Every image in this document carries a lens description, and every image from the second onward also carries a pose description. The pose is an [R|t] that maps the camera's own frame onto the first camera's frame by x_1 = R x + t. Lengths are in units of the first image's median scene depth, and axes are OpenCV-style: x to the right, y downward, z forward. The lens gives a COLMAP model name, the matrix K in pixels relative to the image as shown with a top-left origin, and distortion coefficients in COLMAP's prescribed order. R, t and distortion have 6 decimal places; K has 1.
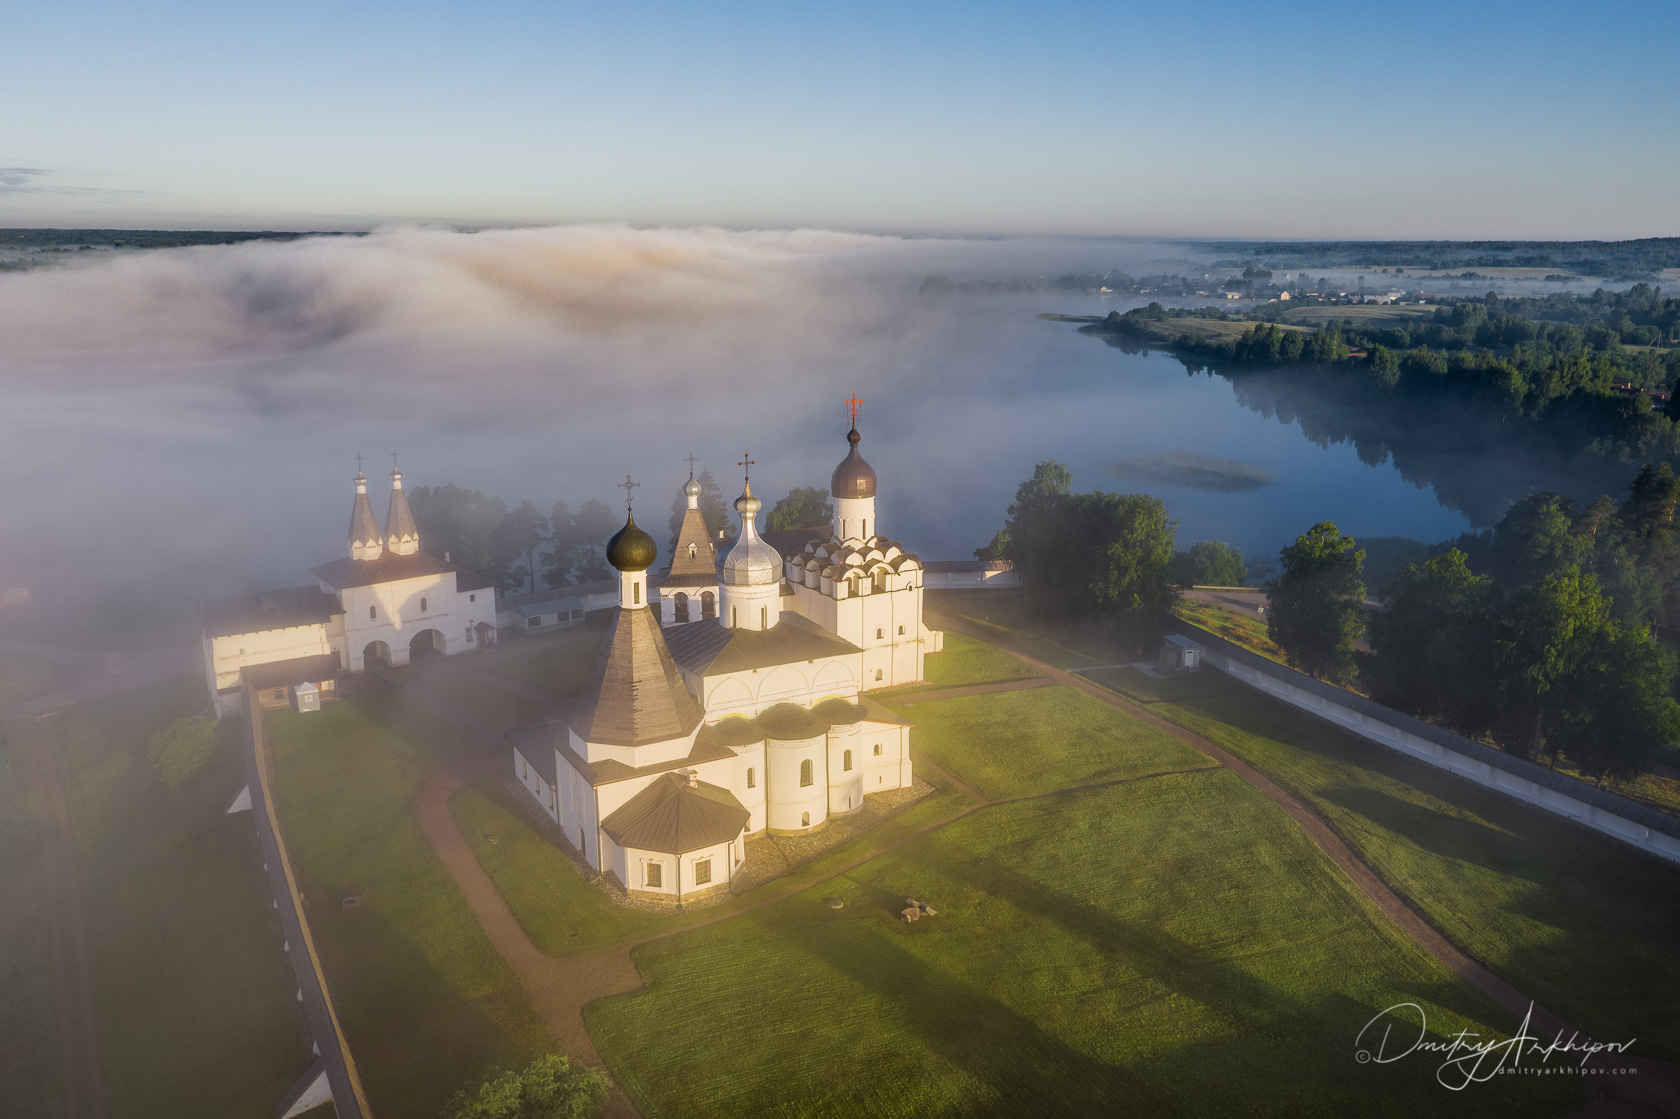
lens RADIAL K [[1372.2, 0, 840.0], [0, 1372.2, 559.5], [0, 0, 1]] dist [-0.005912, -0.002321]
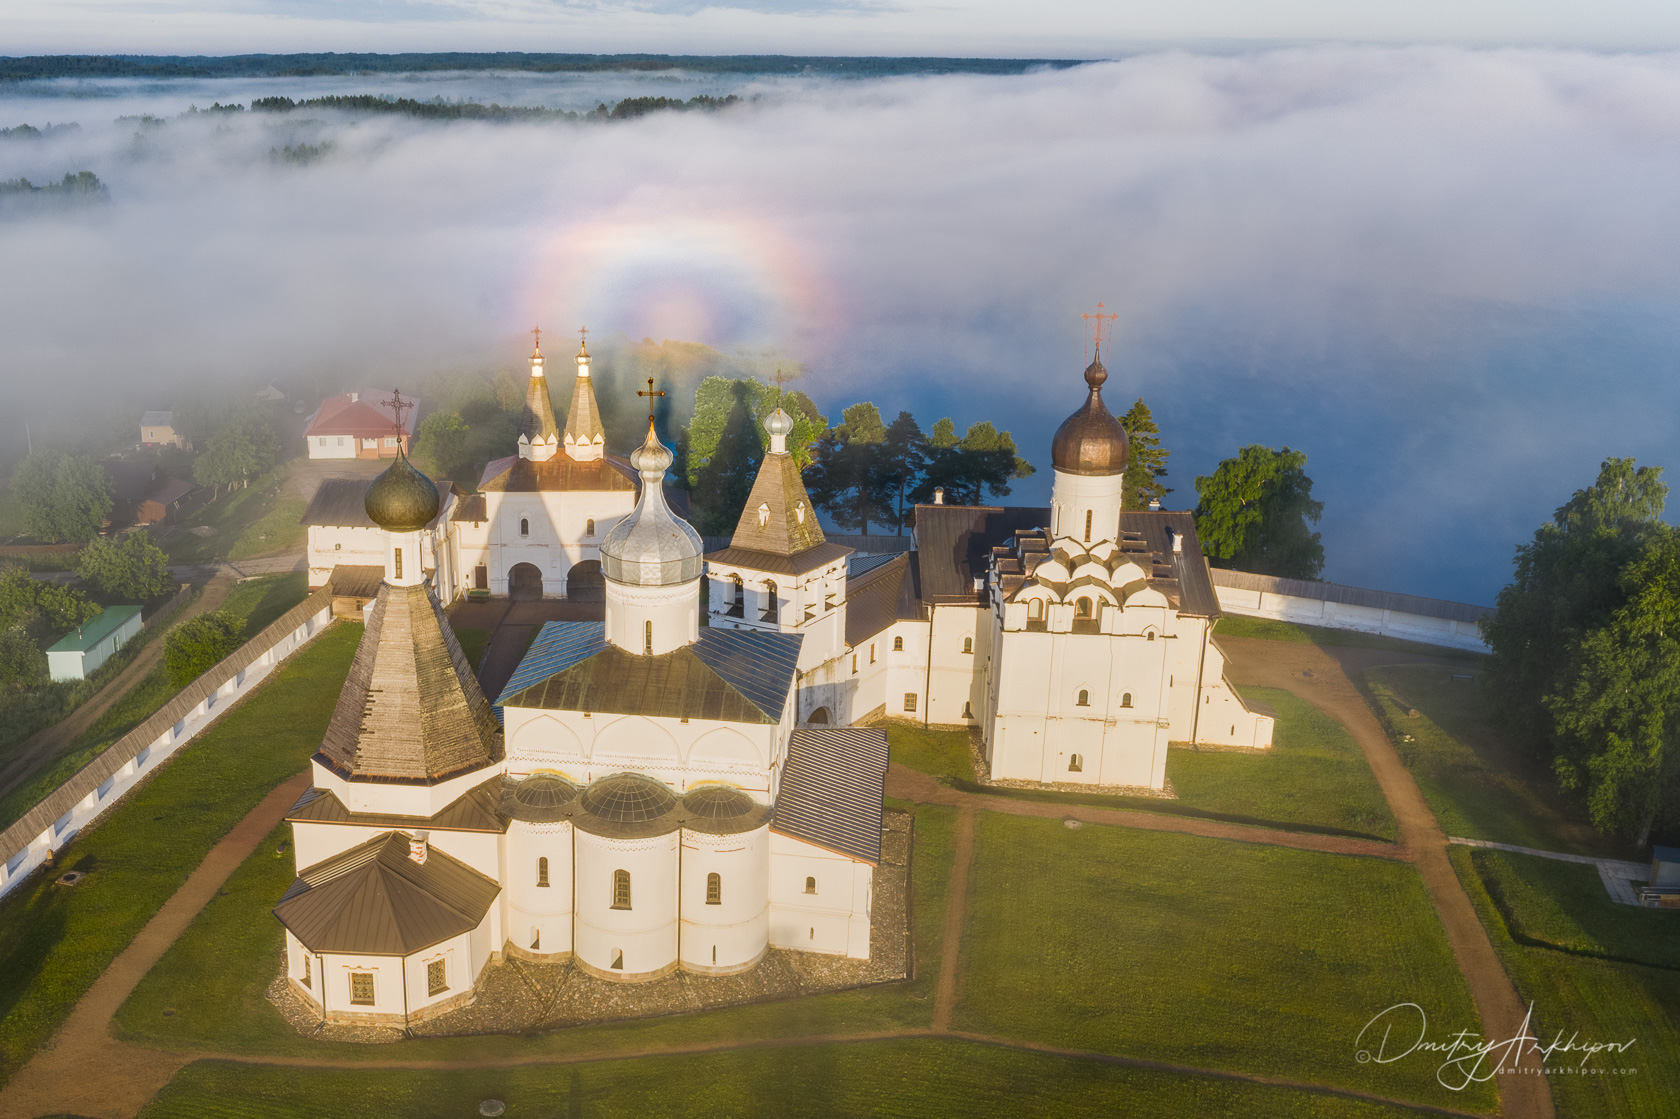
lens RADIAL K [[1624.9, 0, 840.0], [0, 1624.9, 559.5], [0, 0, 1]] dist [-0.007740, -0.005820]
pose [[0.782297, 0.178611, -0.596749, 0.440802], [-0.142585, 0.983919, 0.107573, -0.083763], [0.606367, 0.000933, 0.795185, 0.427575]]
